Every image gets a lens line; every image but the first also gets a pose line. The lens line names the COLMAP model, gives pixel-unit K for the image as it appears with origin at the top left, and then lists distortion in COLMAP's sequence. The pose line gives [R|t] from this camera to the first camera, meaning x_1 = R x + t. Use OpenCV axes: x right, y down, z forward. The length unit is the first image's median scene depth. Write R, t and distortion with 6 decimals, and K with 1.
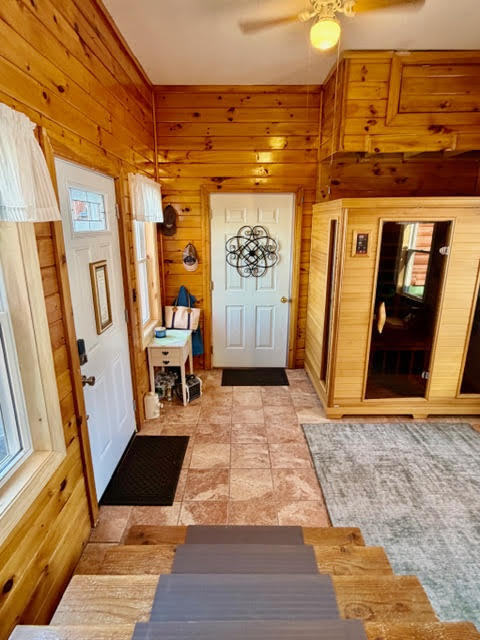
lens RADIAL K [[342.8, 0, 239.5], [0, 342.8, 319.1], [0, 0, 1]] dist [-0.005260, -0.000338]
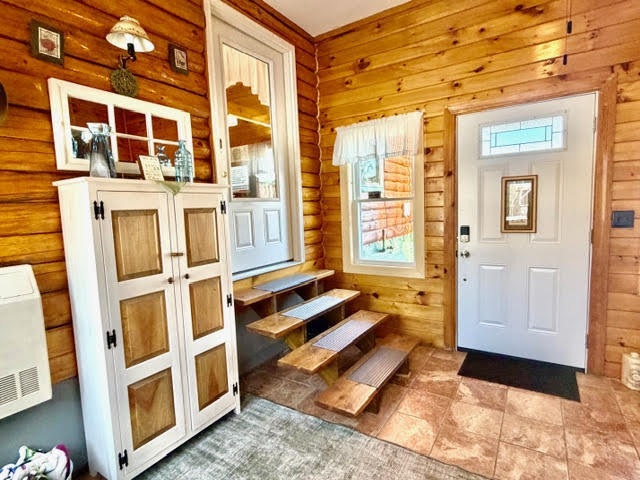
lens RADIAL K [[342.8, 0, 319.7], [0, 342.8, 241.2], [0, 0, 1]] dist [-0.005260, -0.000338]
pose [[-0.537781, 0.102105, -0.836879, 0.891292], [-0.180525, 0.955670, 0.232605, -0.081284], [0.823530, 0.276168, -0.495509, 0.935254]]
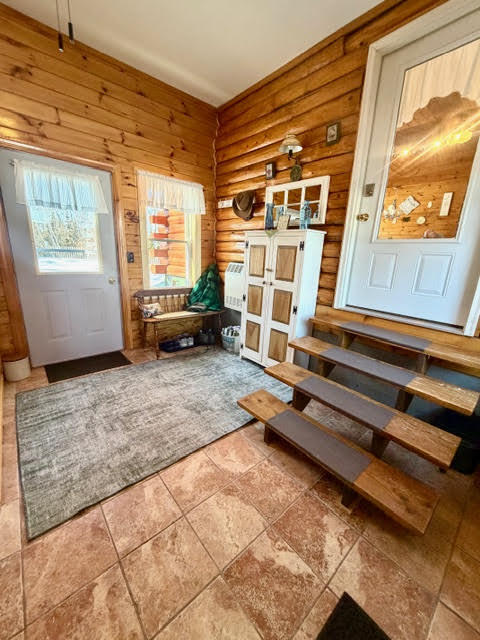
lens RADIAL K [[257.2, 0, 239.2], [0, 257.2, 317.4], [0, 0, 1]] dist [0.002485, 0.000097]
pose [[-0.648880, -0.220412, 0.728267, -0.265484], [0.159725, 0.896341, 0.413594, -0.106511], [-0.743937, 0.384695, -0.546412, 1.056814]]
